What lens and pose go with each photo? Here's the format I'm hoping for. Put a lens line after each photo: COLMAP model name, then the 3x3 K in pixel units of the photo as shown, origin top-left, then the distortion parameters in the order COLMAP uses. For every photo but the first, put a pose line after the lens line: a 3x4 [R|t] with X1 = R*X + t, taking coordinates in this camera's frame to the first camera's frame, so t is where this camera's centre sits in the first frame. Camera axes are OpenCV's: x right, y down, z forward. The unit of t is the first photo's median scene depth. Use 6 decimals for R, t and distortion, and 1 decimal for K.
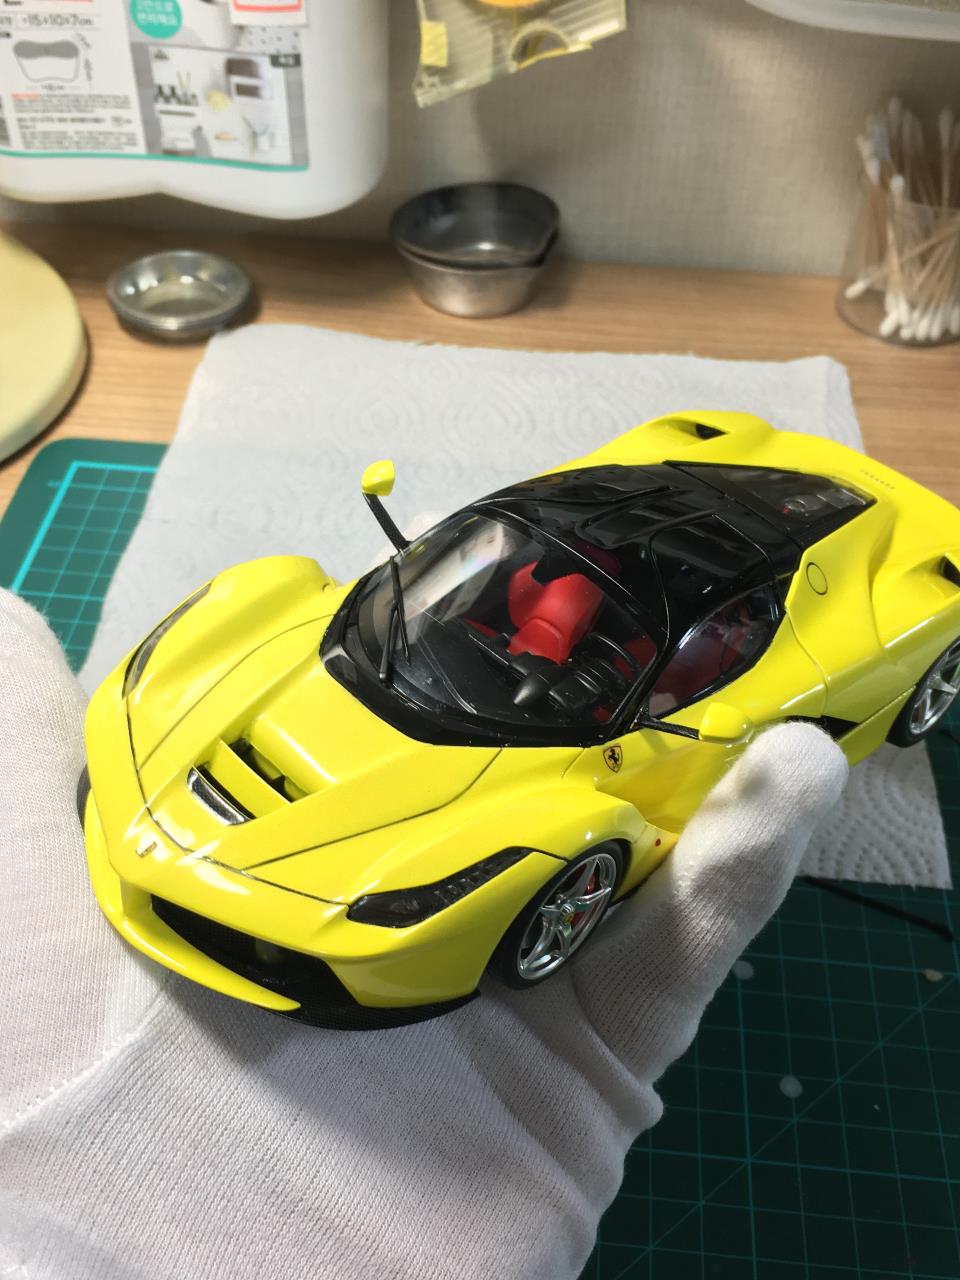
lens RADIAL K [[1441.2, 0, 476.3], [0, 1441.2, 630.2], [0, 0, 1]] dist [0.028540, 0.000000]
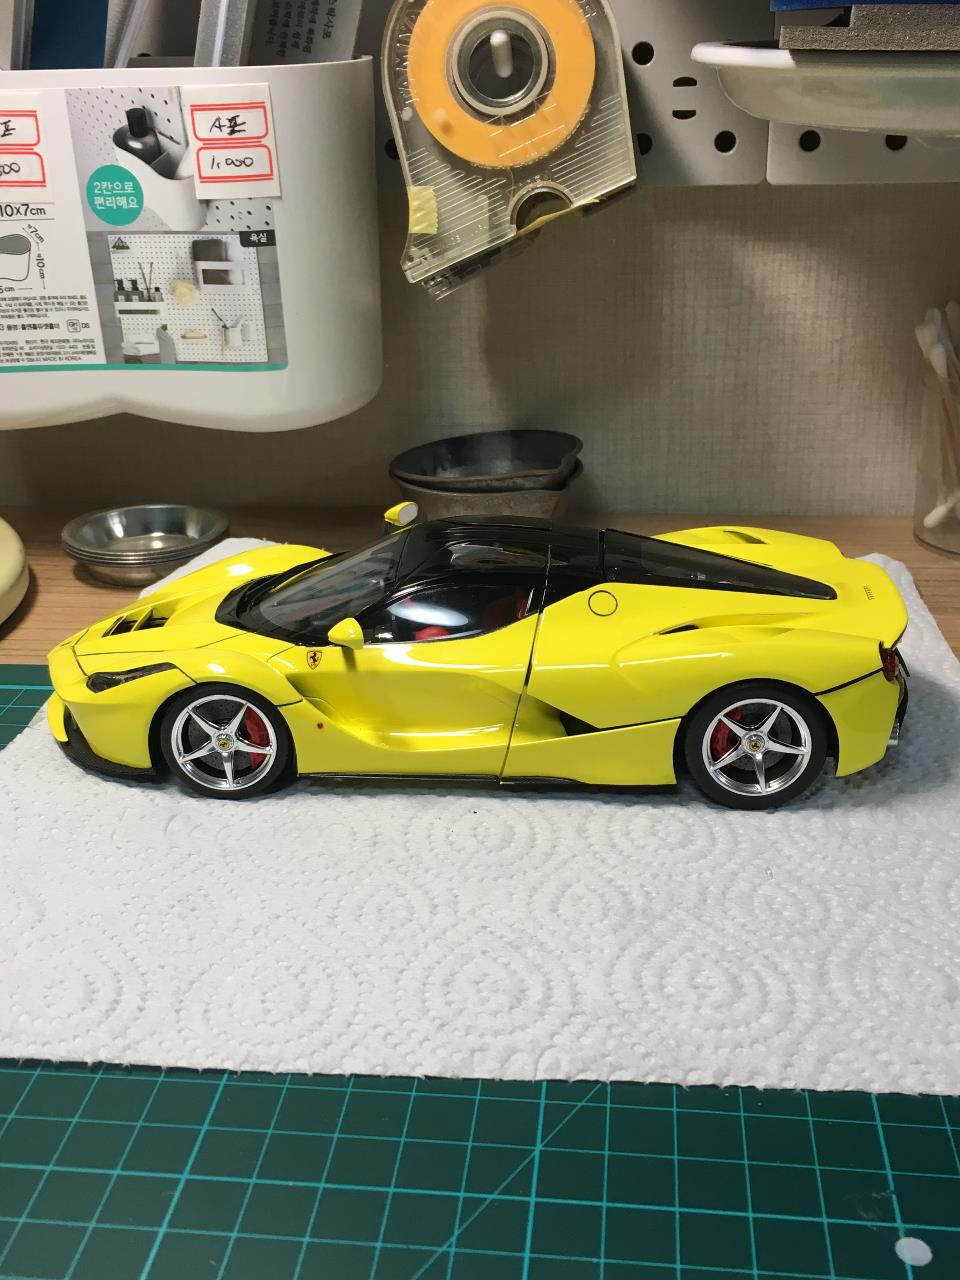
lens RADIAL K [[1441.2, 0, 484.4], [0, 1441.2, 652.0], [0, 0, 1]] dist [0.028540, 0.000000]
pose [[0.998388, -0.041642, -0.038554, 0.030566], [0.025605, 0.936844, -0.348810, 0.153929], [0.050645, 0.347260, 0.936400, 0.252860]]
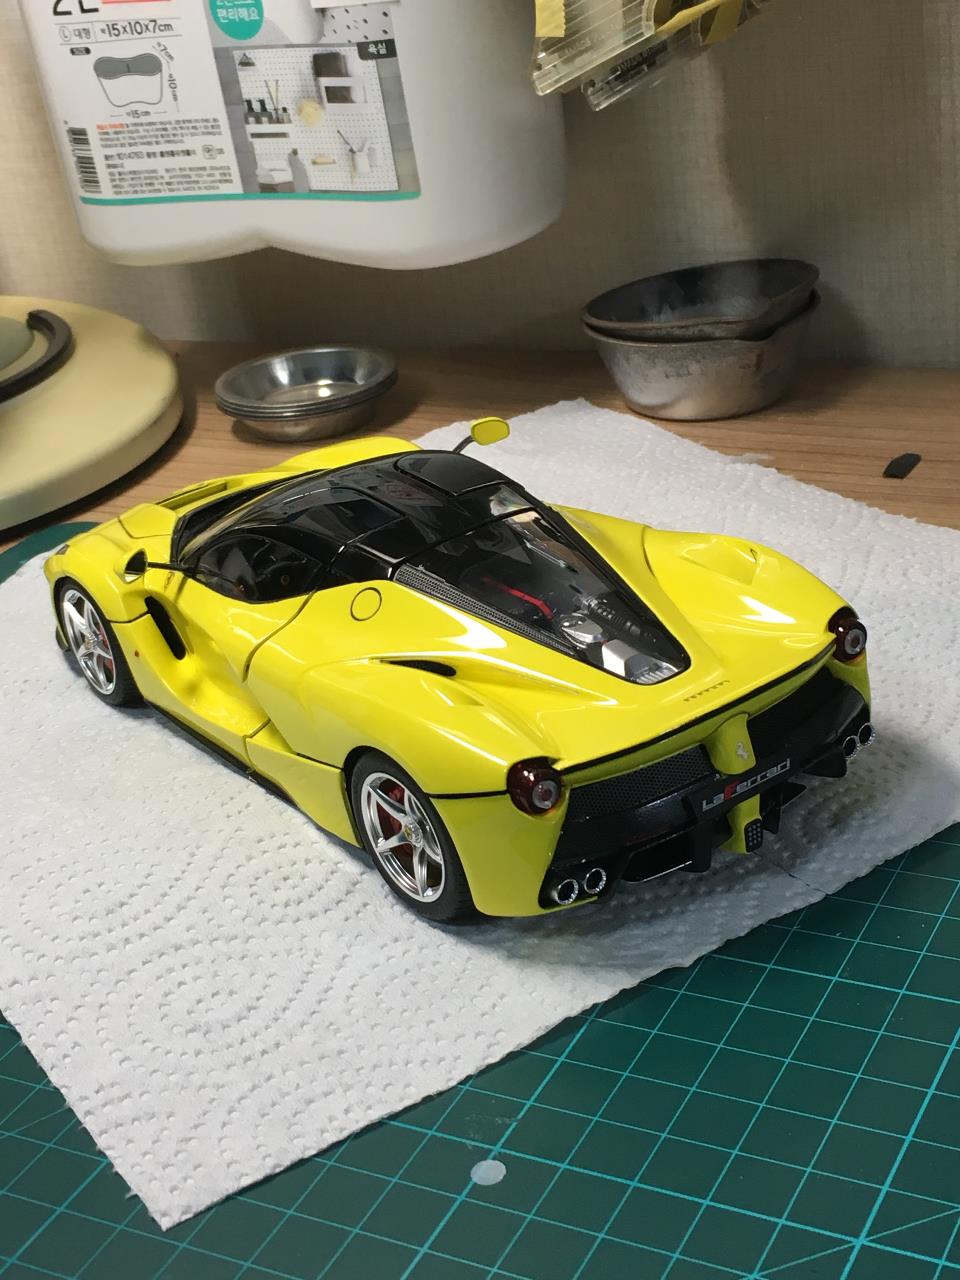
lens RADIAL K [[1998.8, 0, 477.8], [0, 1998.8, 648.6], [0, 0, 1]] dist [0.057451, 0.000000]
pose [[0.907403, 0.036386, -0.418684, 0.370885], [-0.156812, 0.953610, -0.256980, 0.178786], [0.389910, 0.298839, 0.871014, 0.167346]]
